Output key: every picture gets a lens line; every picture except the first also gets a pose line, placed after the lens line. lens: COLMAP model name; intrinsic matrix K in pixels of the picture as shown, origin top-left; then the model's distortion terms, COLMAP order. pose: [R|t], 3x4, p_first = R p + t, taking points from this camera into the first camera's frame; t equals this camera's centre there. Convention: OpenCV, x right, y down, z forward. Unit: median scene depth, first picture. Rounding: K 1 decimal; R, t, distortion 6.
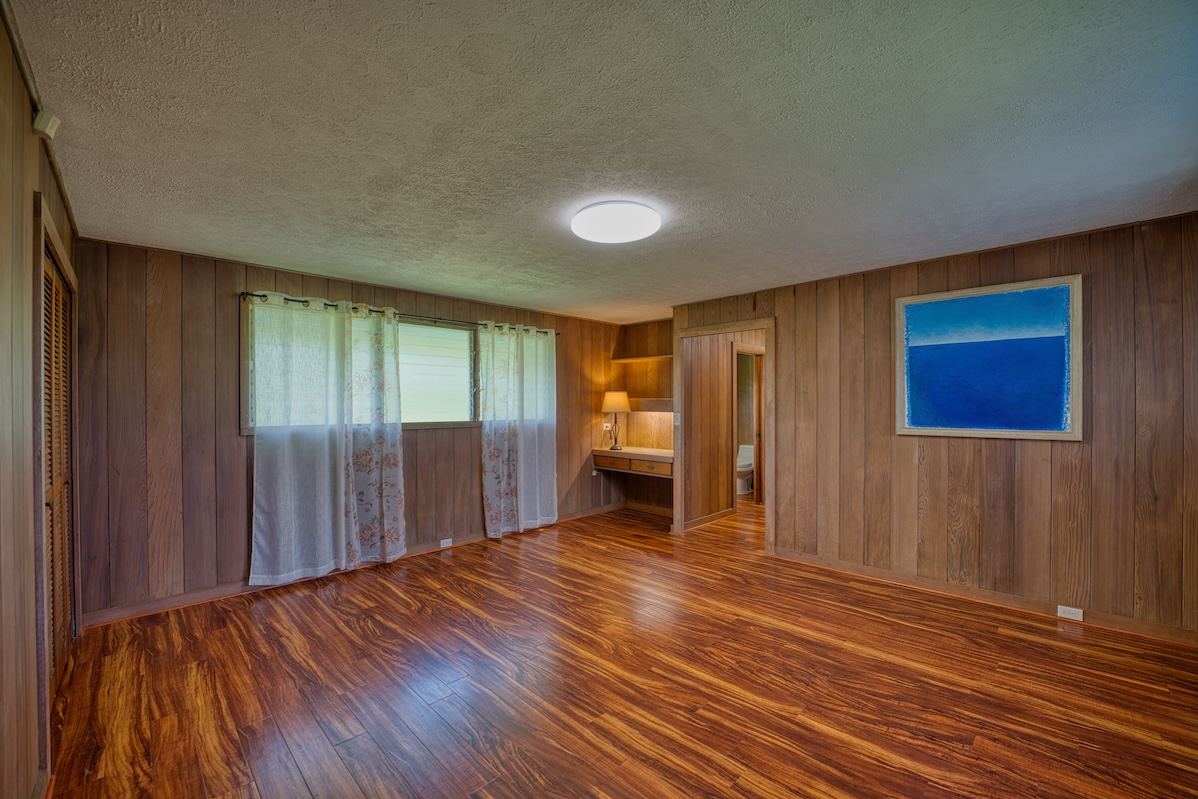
lens RADIAL K [[485.2, 0, 595.0], [0, 485.2, 405.8], [0, 0, 1]] dist [-0.031331, 0.004692]
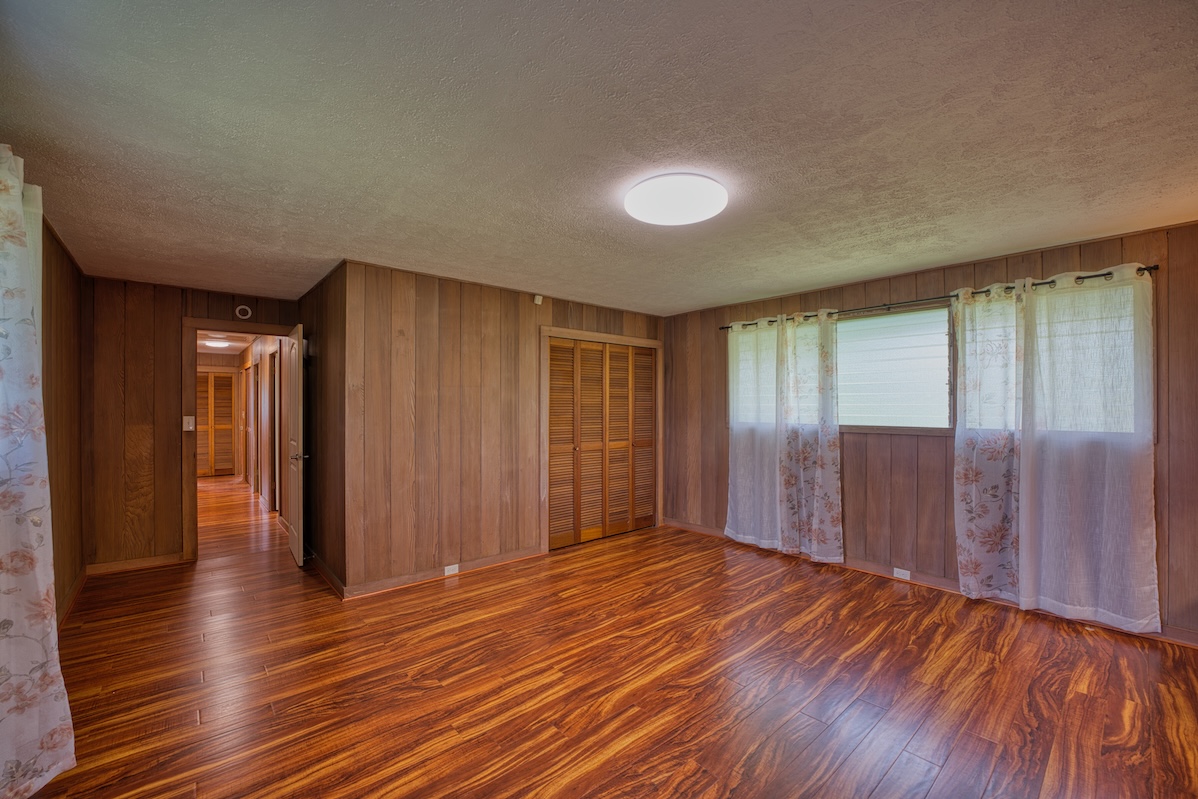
lens RADIAL K [[485.2, 0, 595.0], [0, 485.2, 405.8], [0, 0, 1]] dist [-0.031331, 0.004692]
pose [[-0.062911, 0.000709, -0.998019, 0.715402], [-0.001197, 0.999999, 0.000786, -0.003722], [0.998018, 0.001244, -0.062910, 0.700760]]
